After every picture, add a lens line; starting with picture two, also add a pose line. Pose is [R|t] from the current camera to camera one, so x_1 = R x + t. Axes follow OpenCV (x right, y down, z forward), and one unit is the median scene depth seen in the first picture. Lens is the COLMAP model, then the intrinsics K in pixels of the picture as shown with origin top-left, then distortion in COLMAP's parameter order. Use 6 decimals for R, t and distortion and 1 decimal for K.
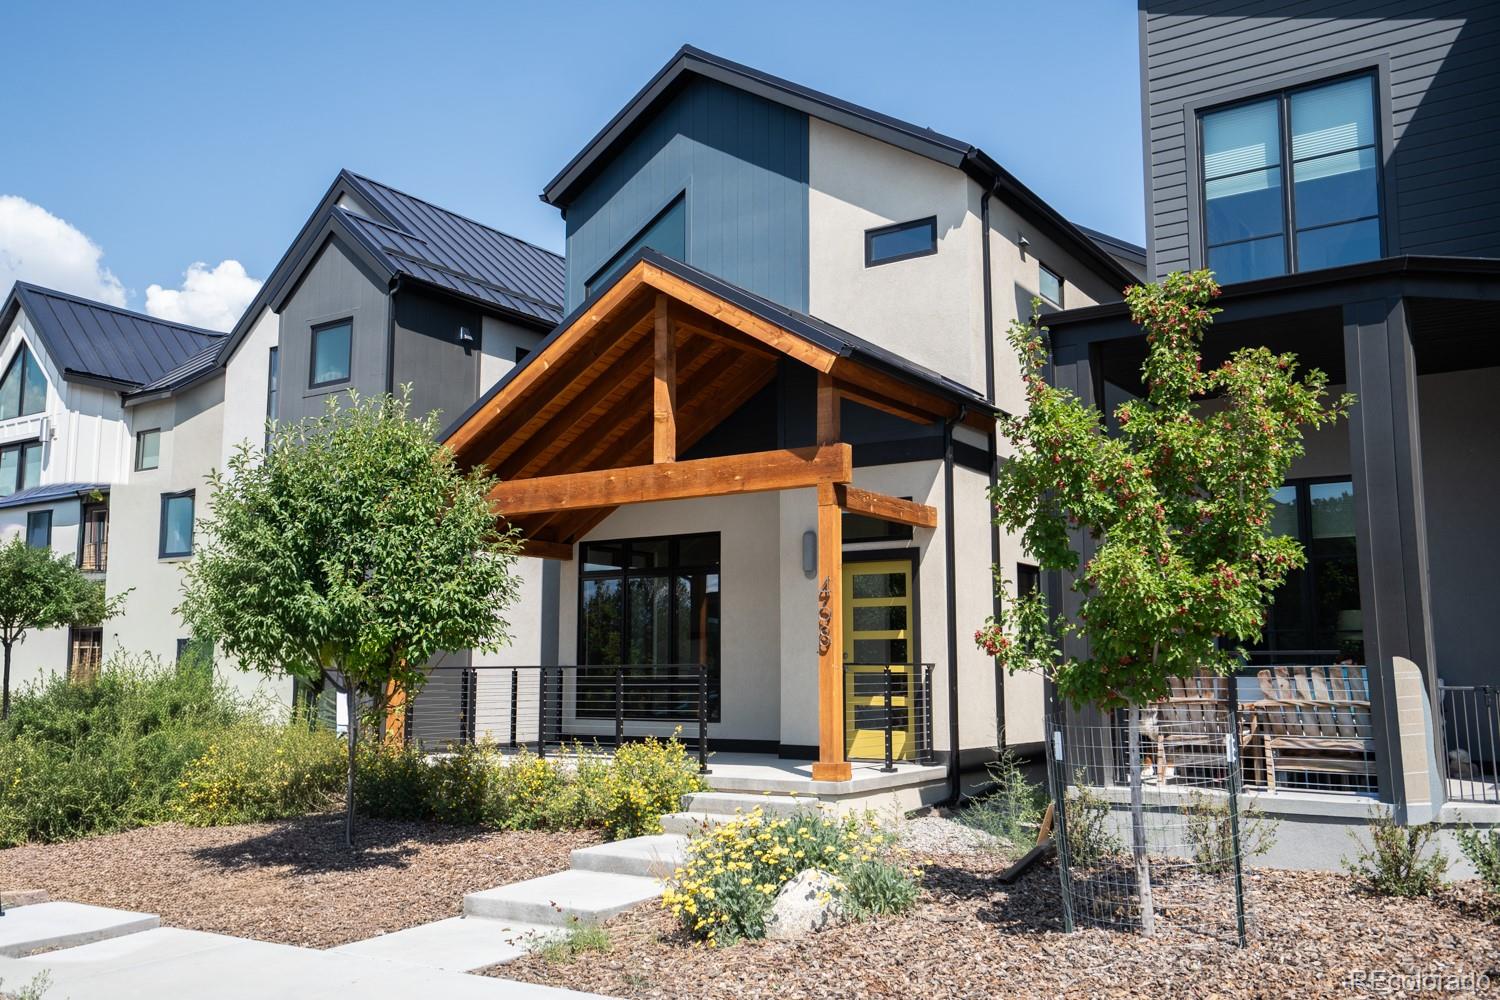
lens RADIAL K [[1299.9, 0, 738.3], [0, 1299.9, 506.7], [0, 0, 1]] dist [0.000578, 0.015867]
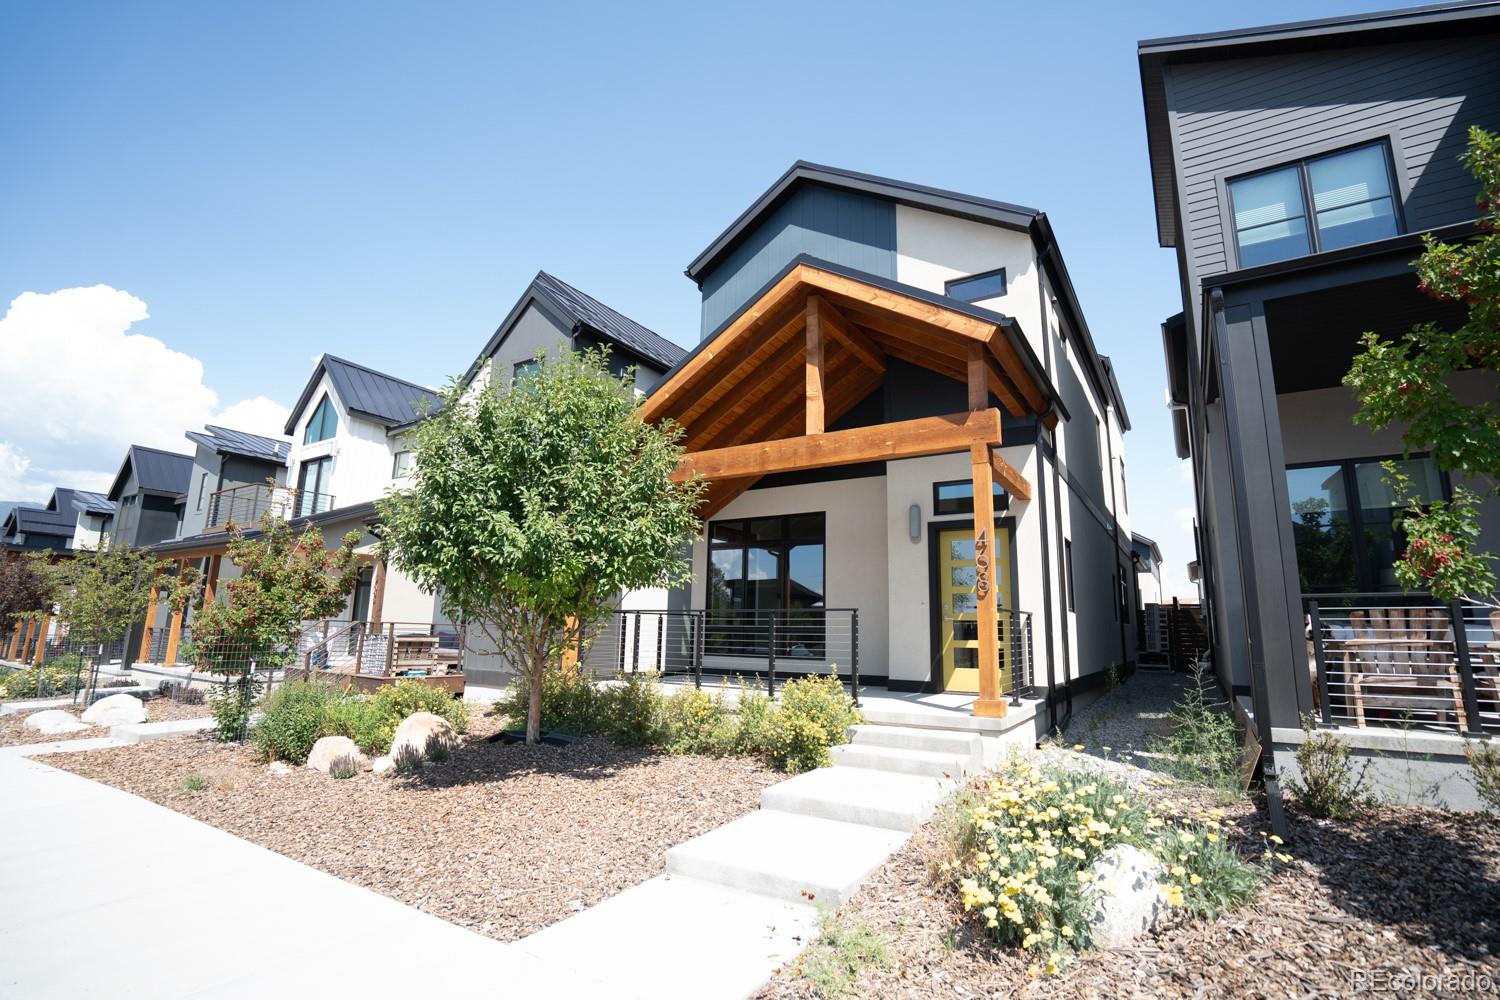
lens RADIAL K [[700.6, 0, 750.0], [0, 700.6, 500.0], [0, 0, 1]] dist [-0.072089, 0.032233]
pose [[0.999523, 0.024751, 0.018466, -0.124405], [-0.023599, 0.997908, -0.060187, 0.063349], [-0.019917, 0.059723, 0.998016, 0.377701]]
